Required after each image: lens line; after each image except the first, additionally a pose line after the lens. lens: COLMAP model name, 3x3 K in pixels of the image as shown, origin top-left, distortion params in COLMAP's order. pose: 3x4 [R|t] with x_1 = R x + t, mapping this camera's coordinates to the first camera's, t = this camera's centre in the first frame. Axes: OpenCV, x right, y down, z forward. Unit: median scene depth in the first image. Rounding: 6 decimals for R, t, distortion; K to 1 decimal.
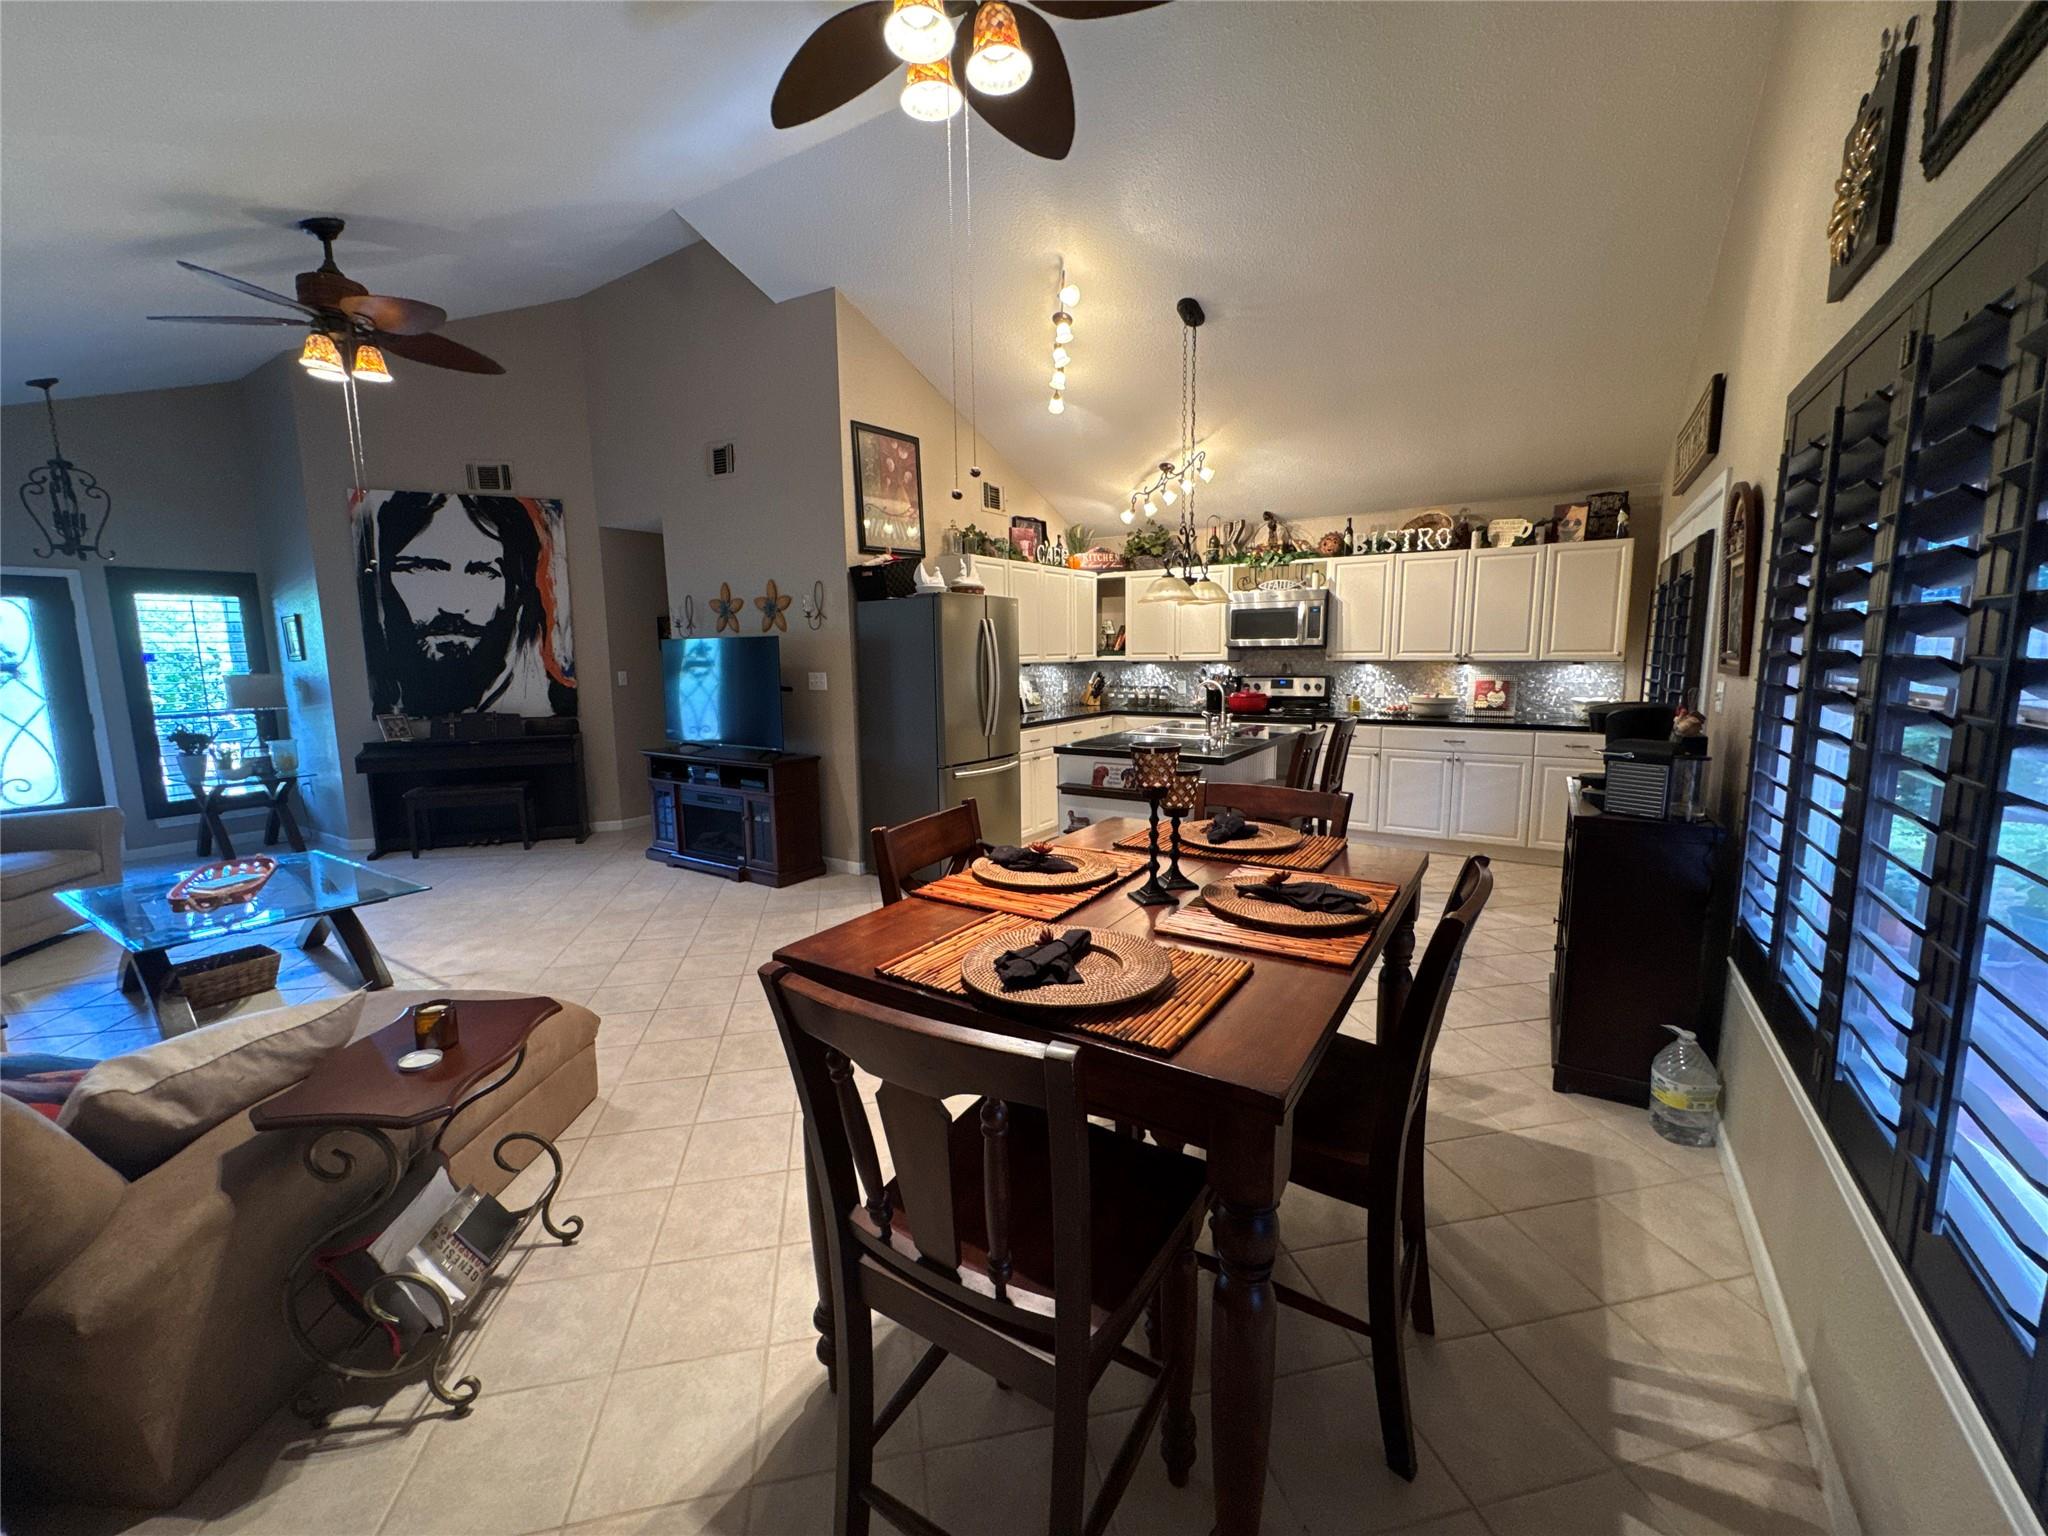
lens RADIAL K [[816.5, 0, 1023.8], [0, 816.5, 764.0], [0, 0, 1]] dist [-0.002012, 0.000679]
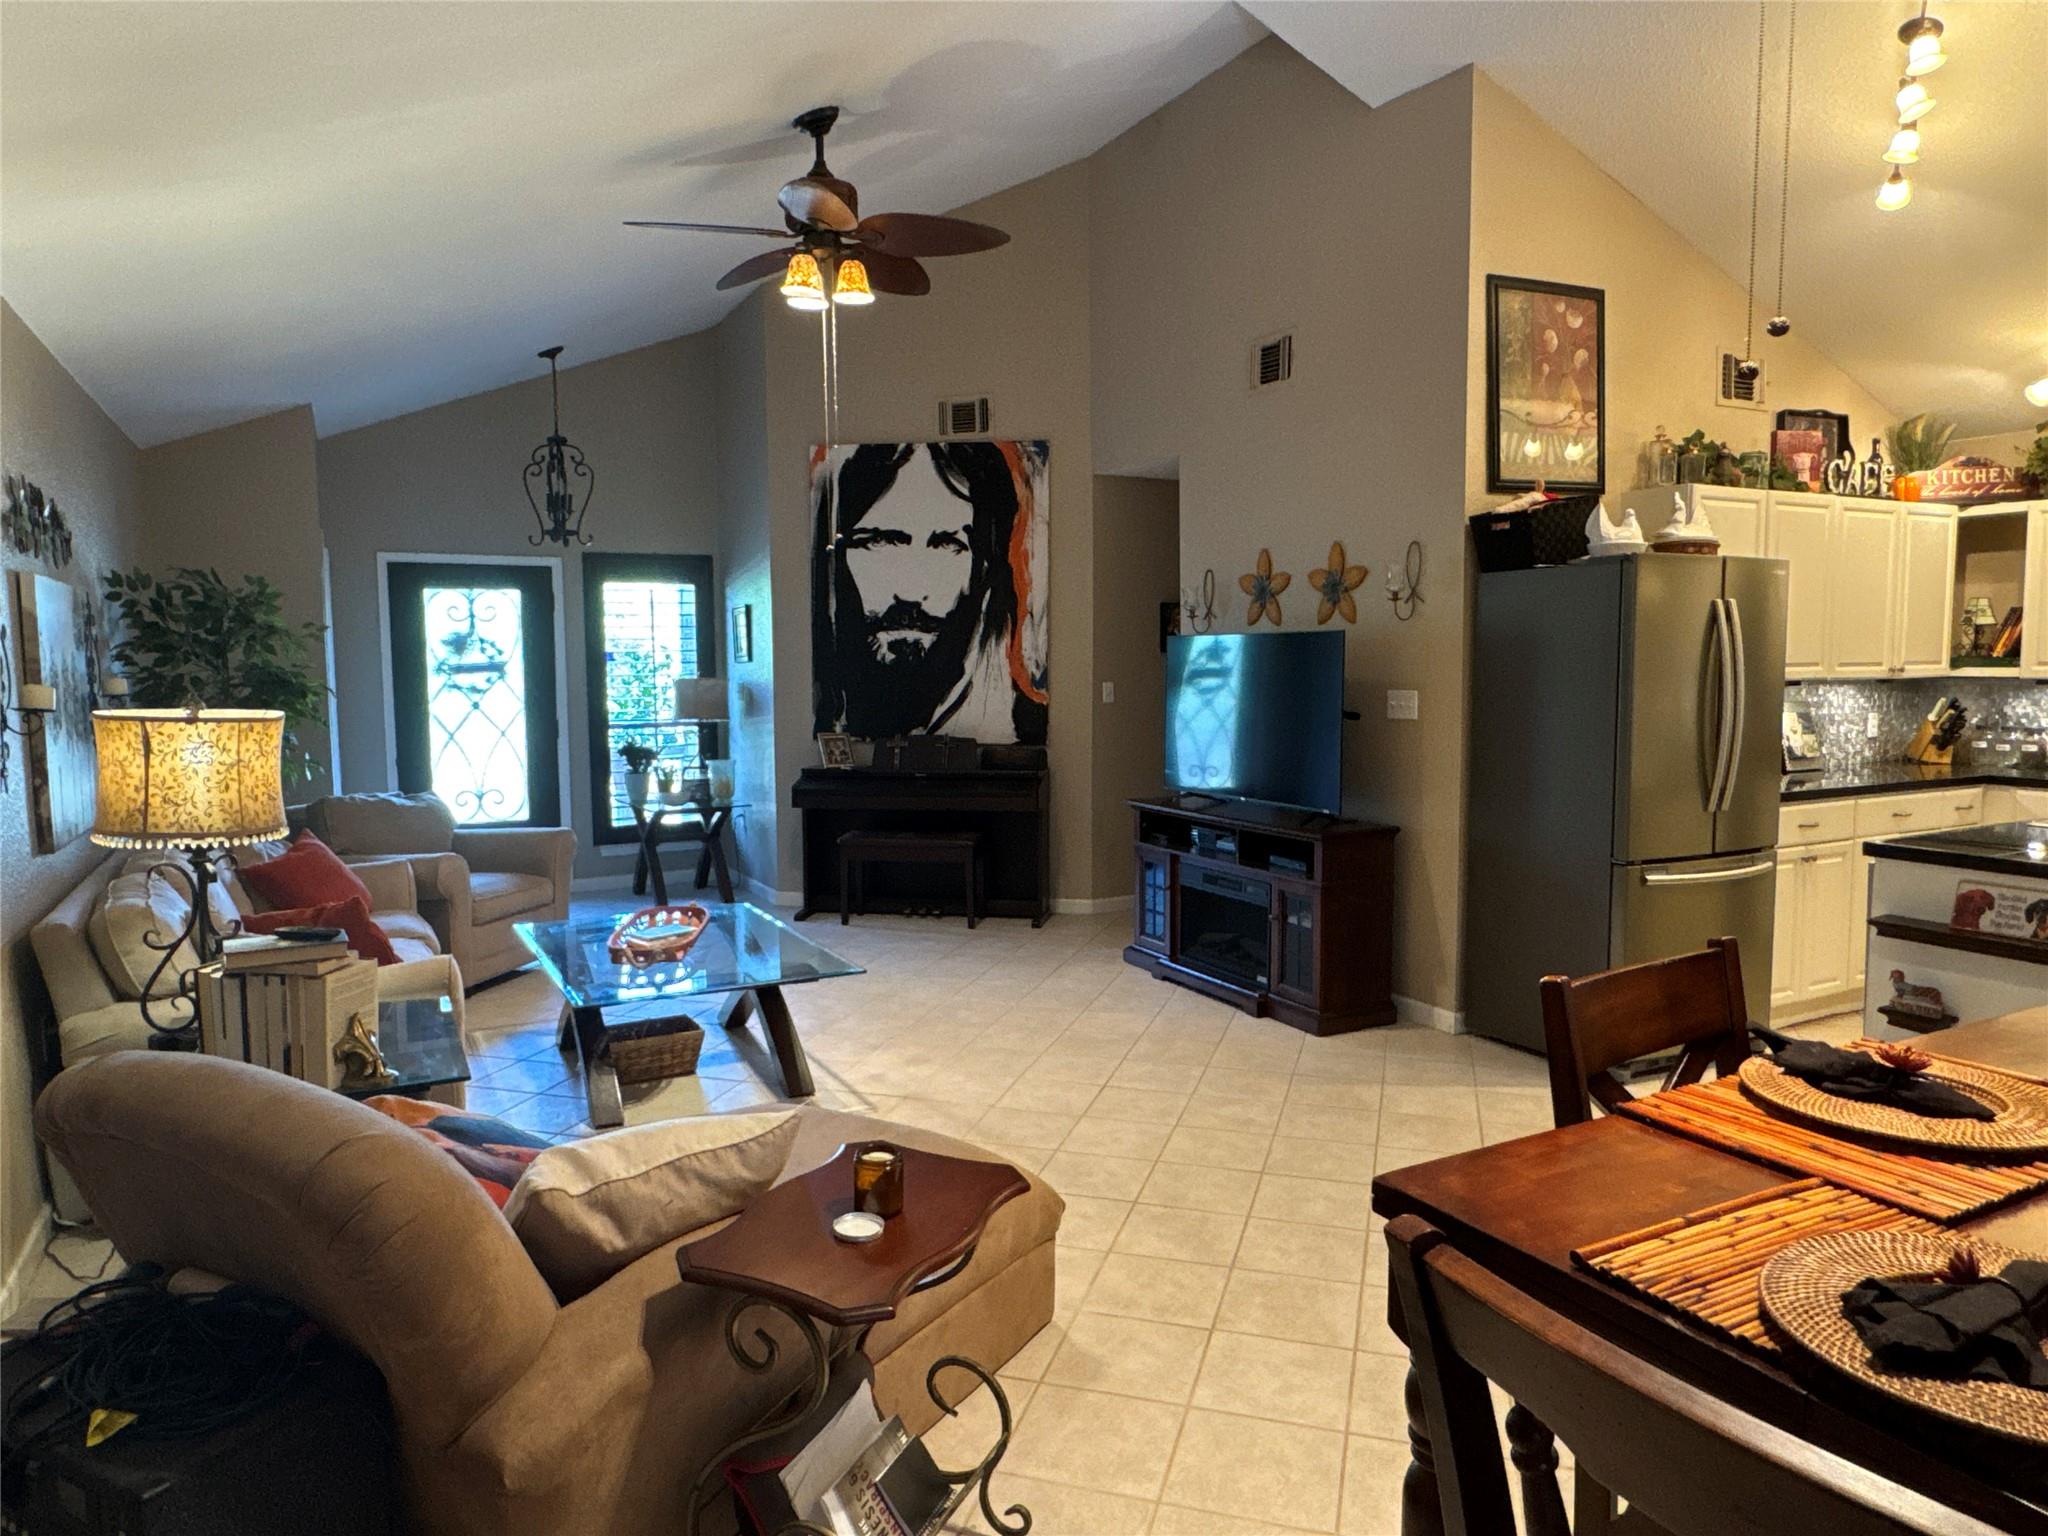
lens RADIAL K [[1309.1, 0, 1027.2], [0, 1309.1, 771.2], [0, 0, 1]] dist [-0.001109, -0.000319]
pose [[0.875069, 0.049492, -0.481462, -0.025636], [-0.072126, 0.996985, -0.028605, -0.003763], [0.478594, 0.059757, 0.876000, 0.014540]]
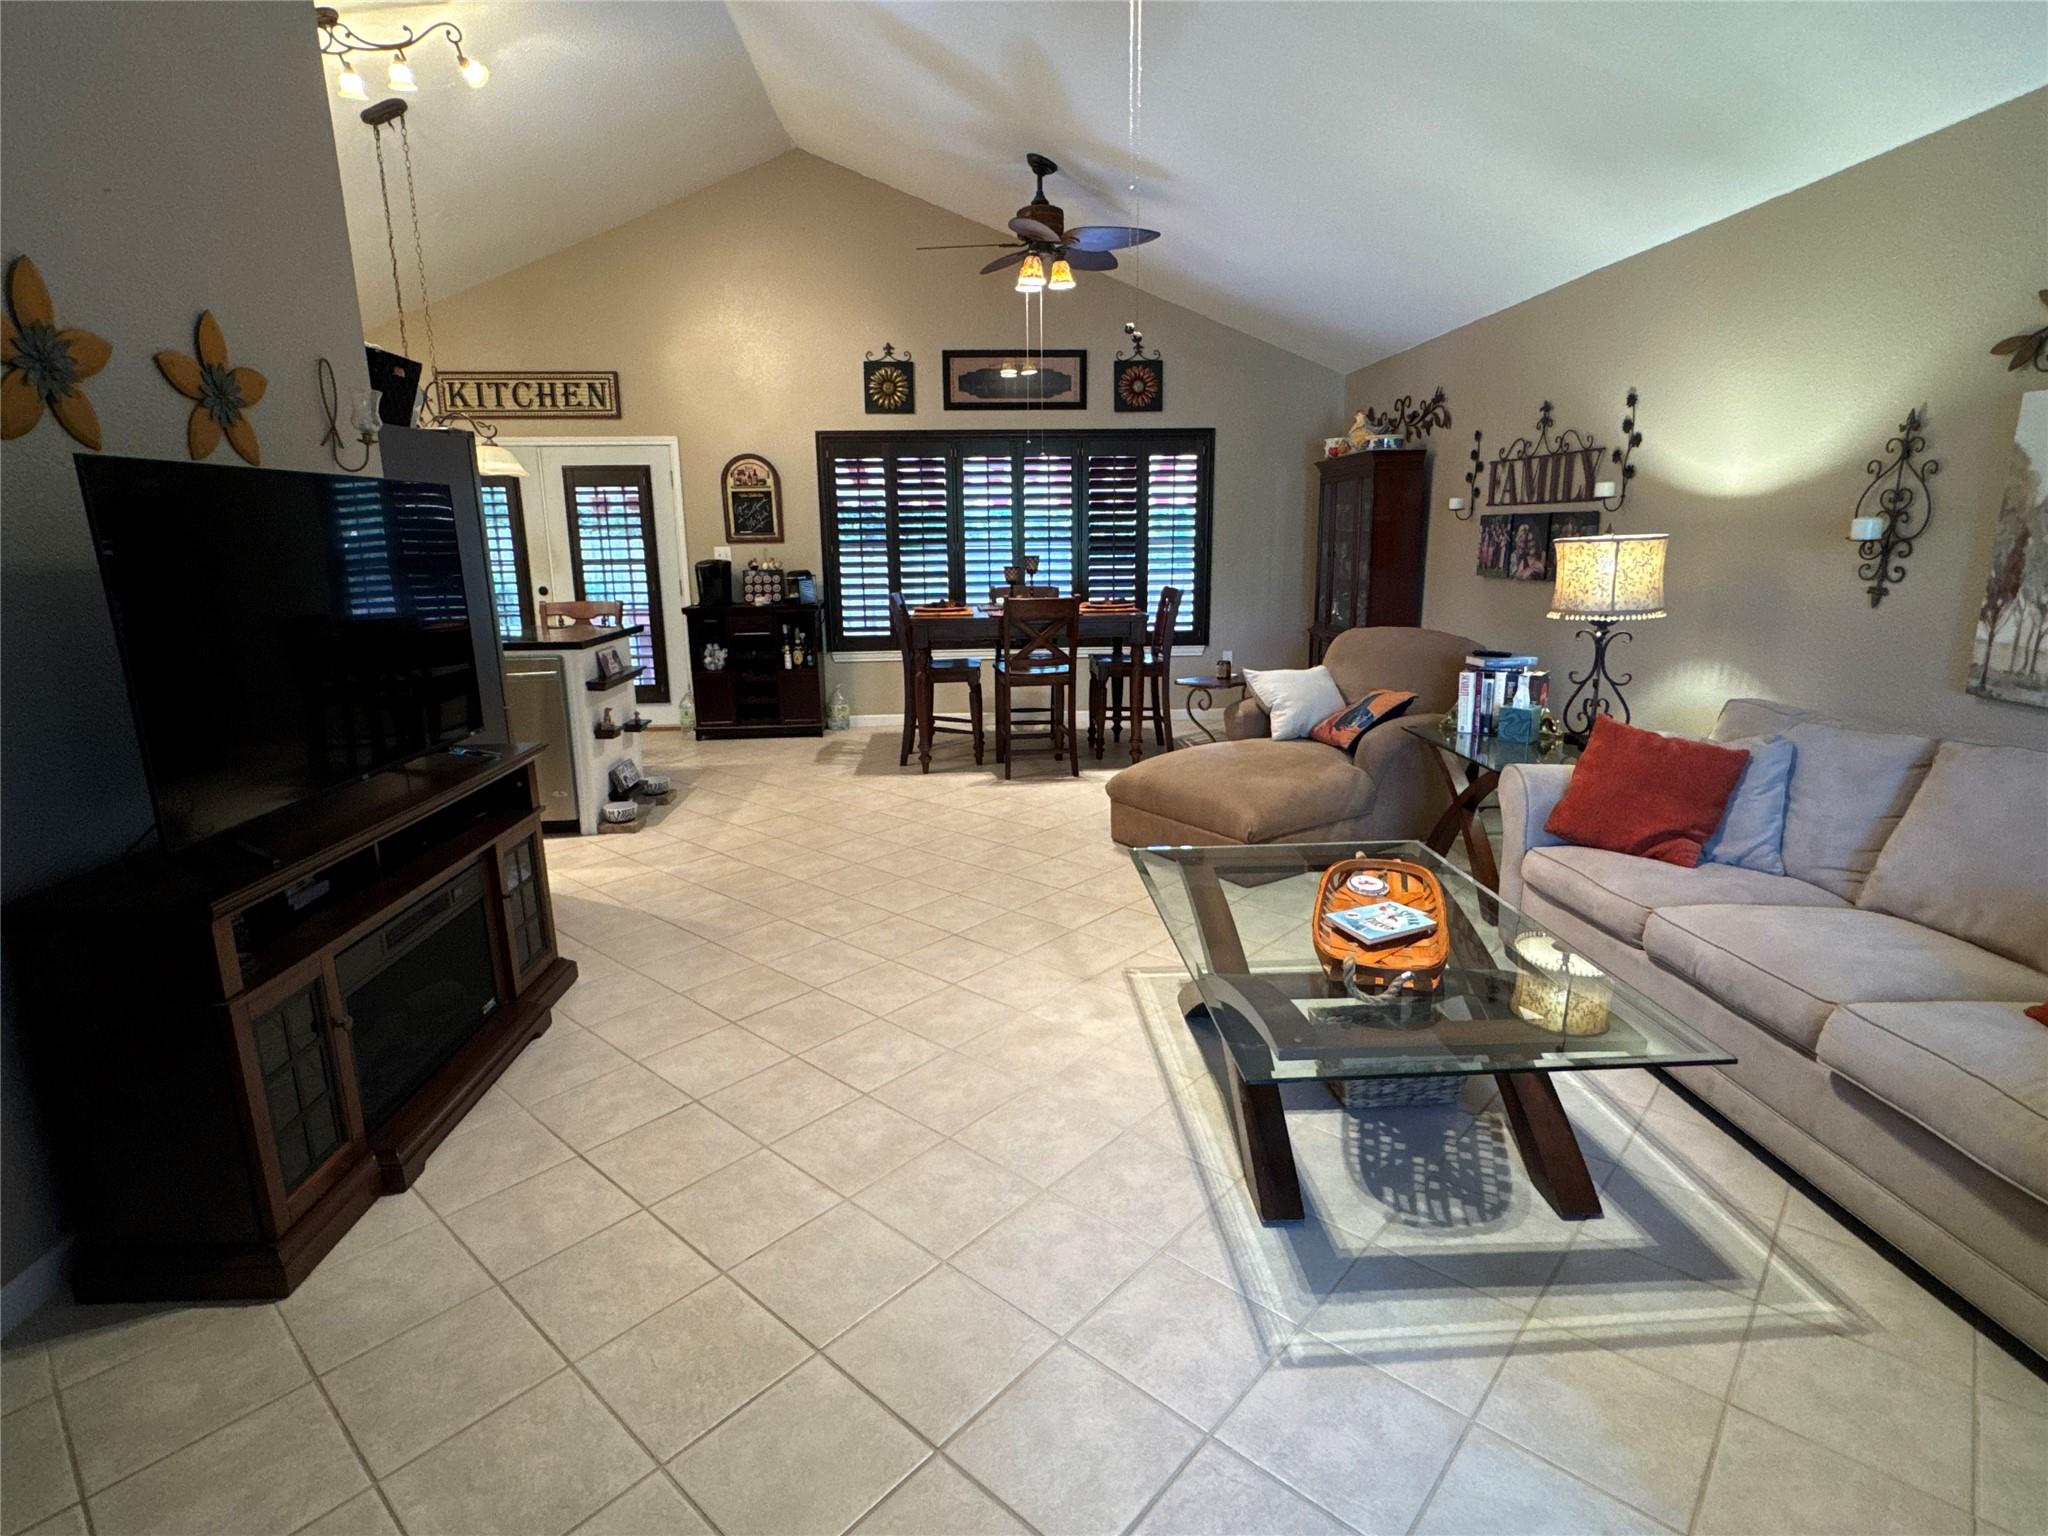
lens RADIAL K [[1030.3, 0, 1011.6], [0, 1030.3, 763.9], [0, 0, 1]] dist [-0.011998, -0.000428]
pose [[-0.575835, -0.159072, 0.801941, -0.948107], [0.134122, 0.949220, 0.284592, -0.125403], [-0.806489, 0.271437, -0.525259, 1.061609]]
